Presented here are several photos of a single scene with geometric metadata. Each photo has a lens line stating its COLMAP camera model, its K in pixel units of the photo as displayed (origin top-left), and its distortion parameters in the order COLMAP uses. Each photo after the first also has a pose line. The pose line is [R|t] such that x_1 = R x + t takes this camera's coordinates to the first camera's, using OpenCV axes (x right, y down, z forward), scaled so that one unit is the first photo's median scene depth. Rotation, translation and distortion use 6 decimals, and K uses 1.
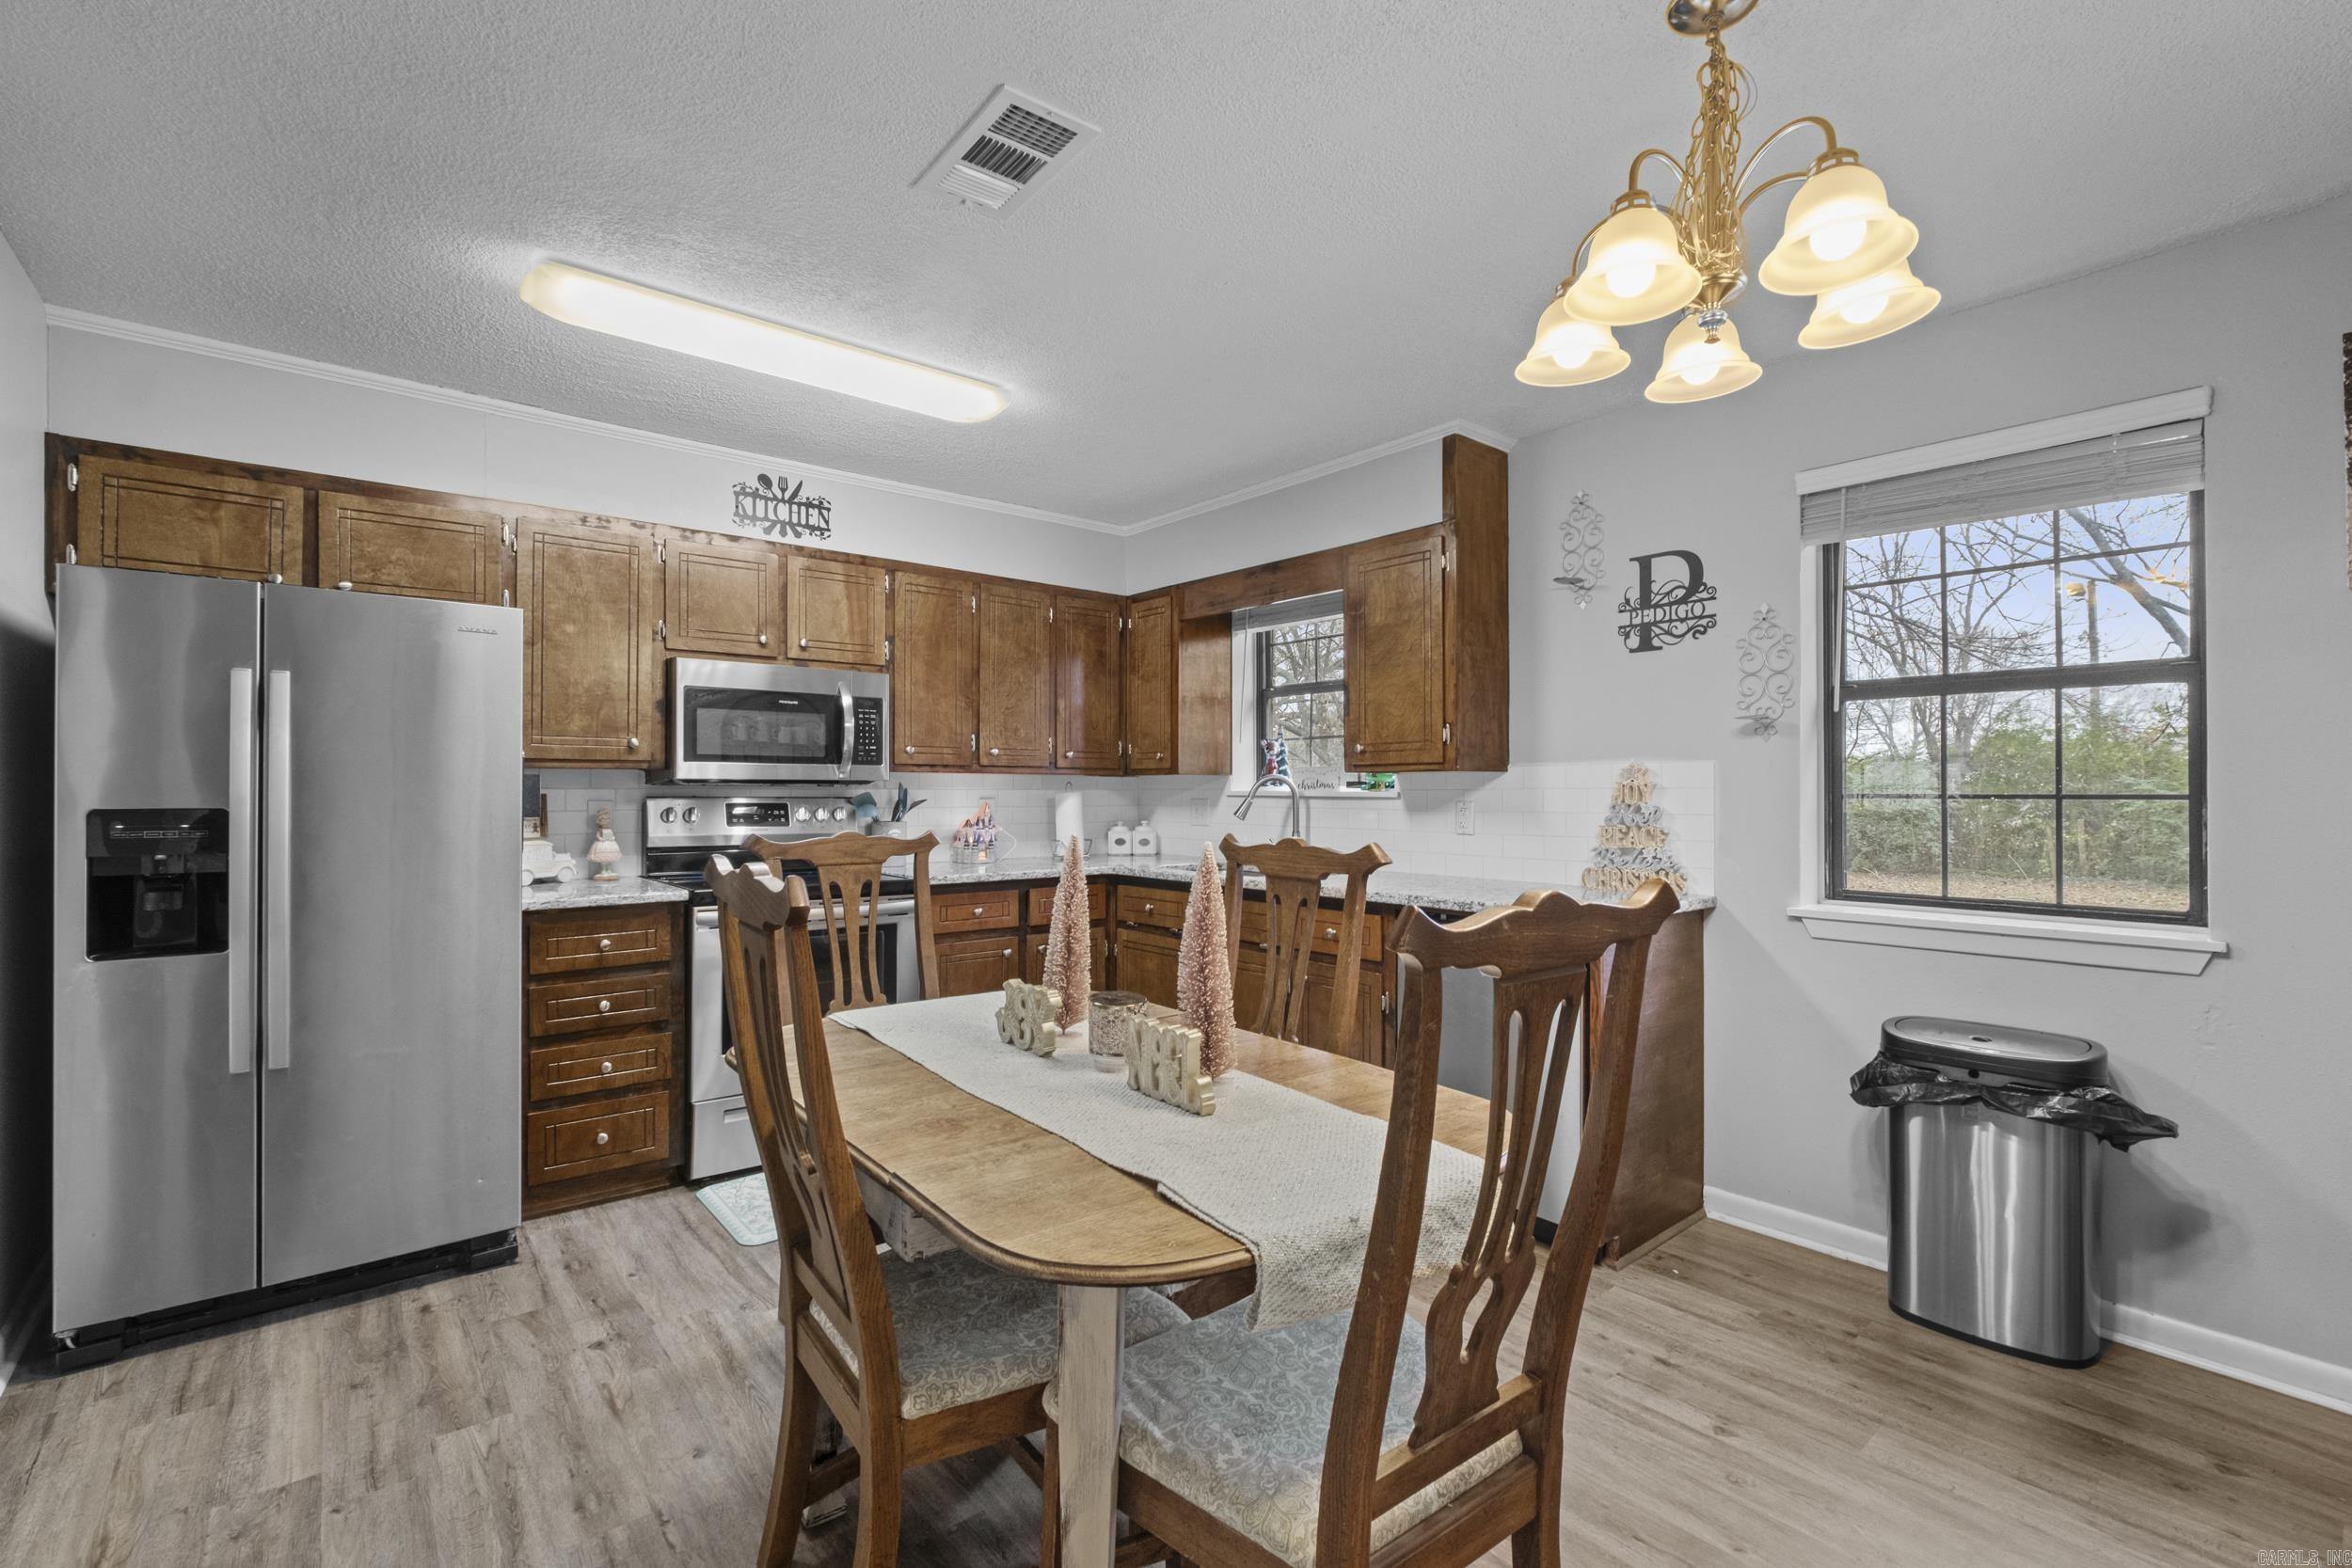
lens RADIAL K [[1026.5, 0, 1161.3], [0, 1026.5, 786.0], [0, 0, 1]] dist [-0.008977, 0.000867]
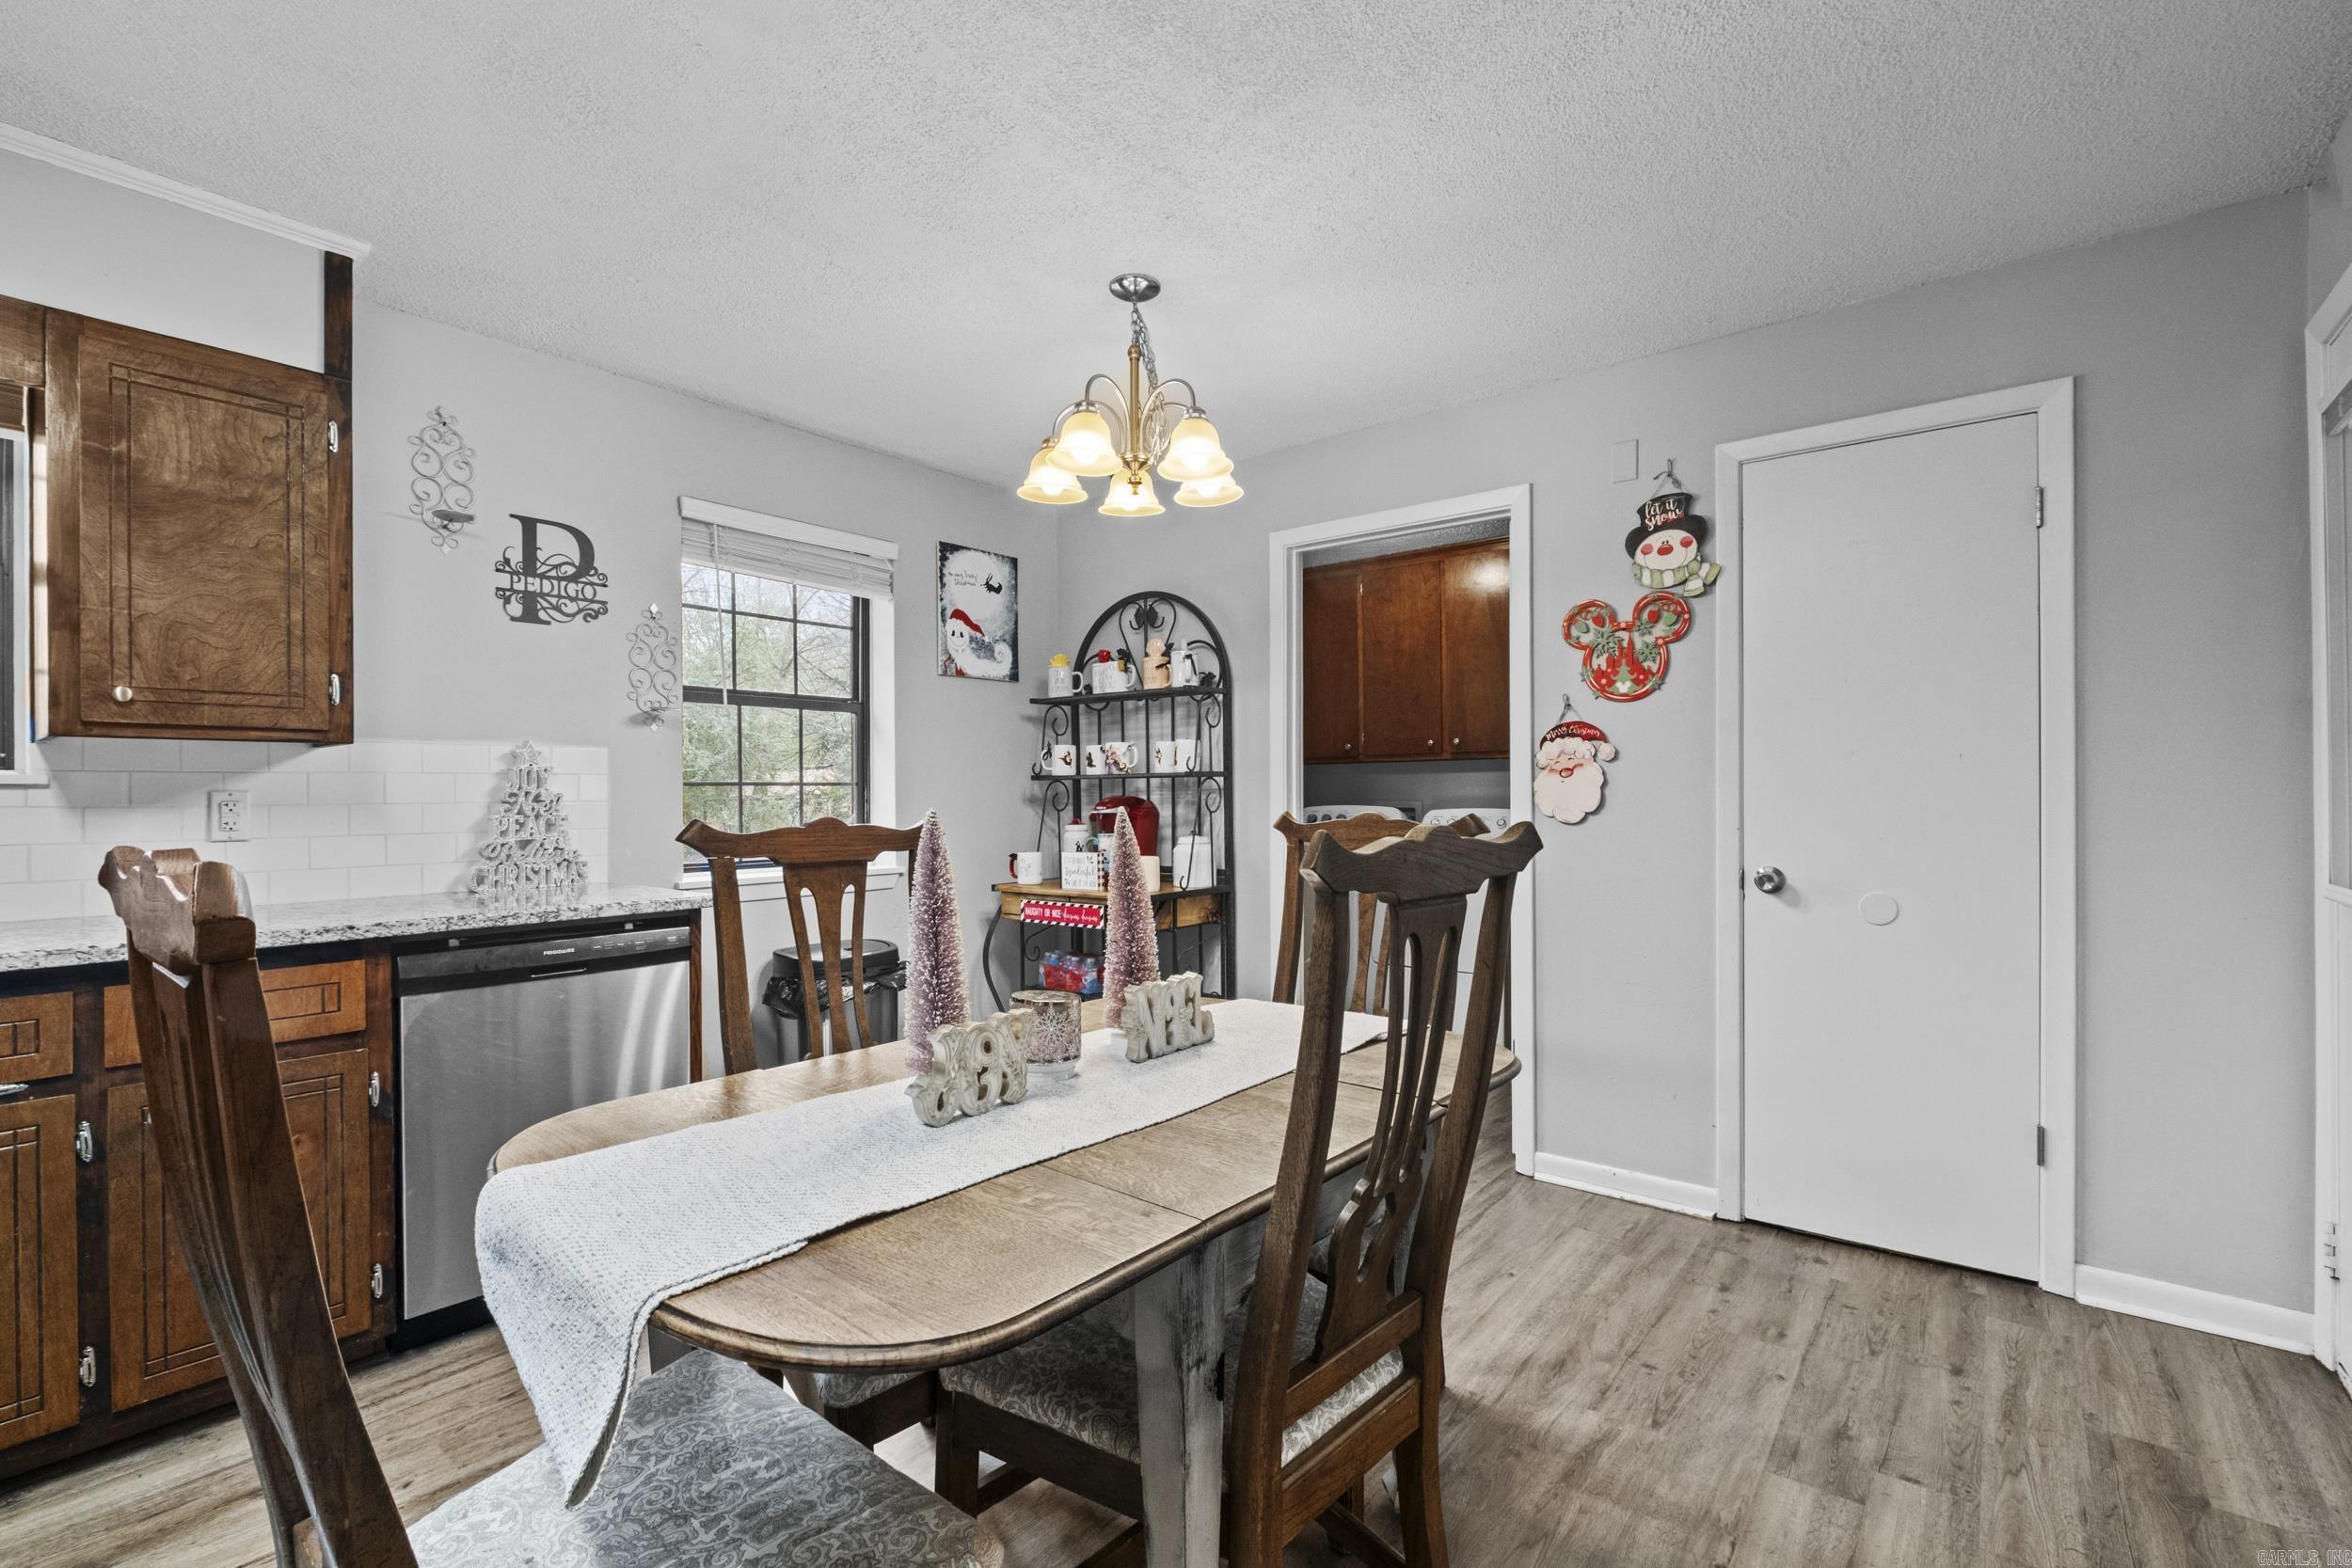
lens RADIAL K [[1026.5, 0, 1166.5], [0, 1026.5, 797.6], [0, 0, 1]] dist [-0.008977, 0.000867]
pose [[-0.200046, -0.001319, 0.979786, -0.458695], [0.003198, 0.999993, 0.002000, 0.020342], [-0.979781, 0.003534, -0.200041, 0.545591]]
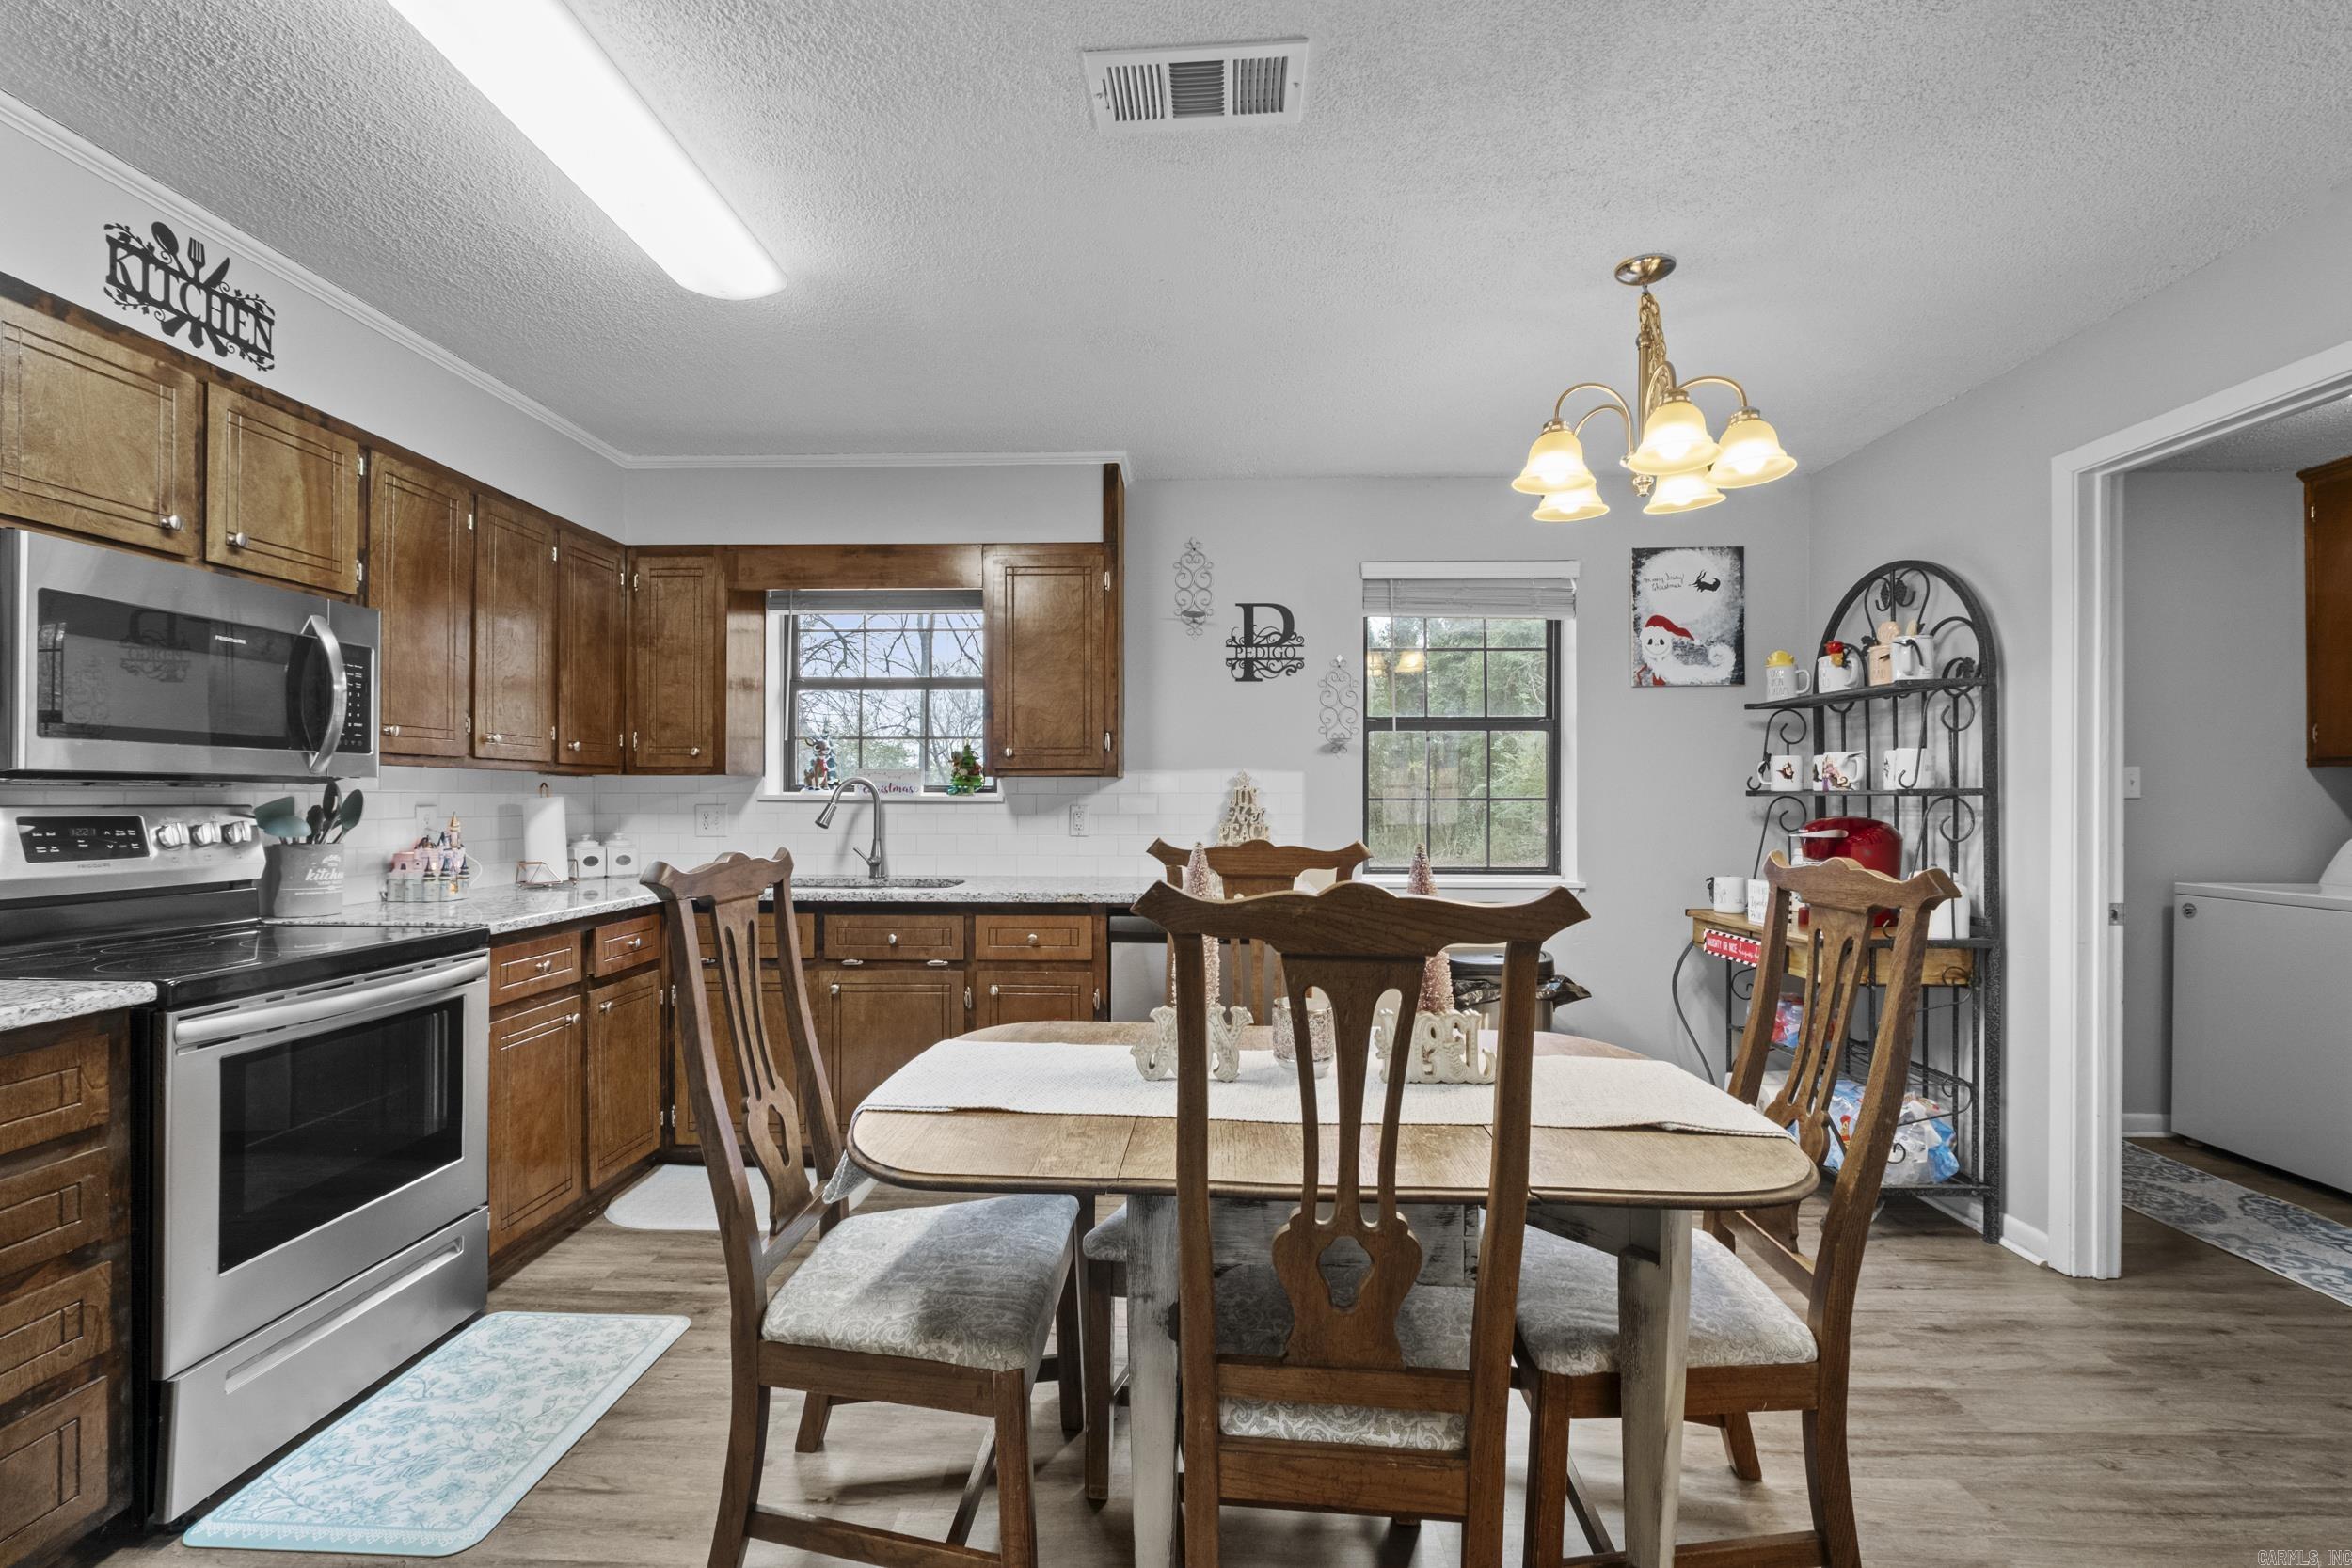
lens RADIAL K [[1026.5, 0, 1171.0], [0, 1026.5, 792.8], [0, 0, 1]] dist [-0.008977, 0.000867]
pose [[0.658649, 0.002608, 0.752446, -0.444435], [-0.004297, 0.999991, 0.000296, 0.001699], [-0.752438, -0.003428, 0.658654, 0.225715]]
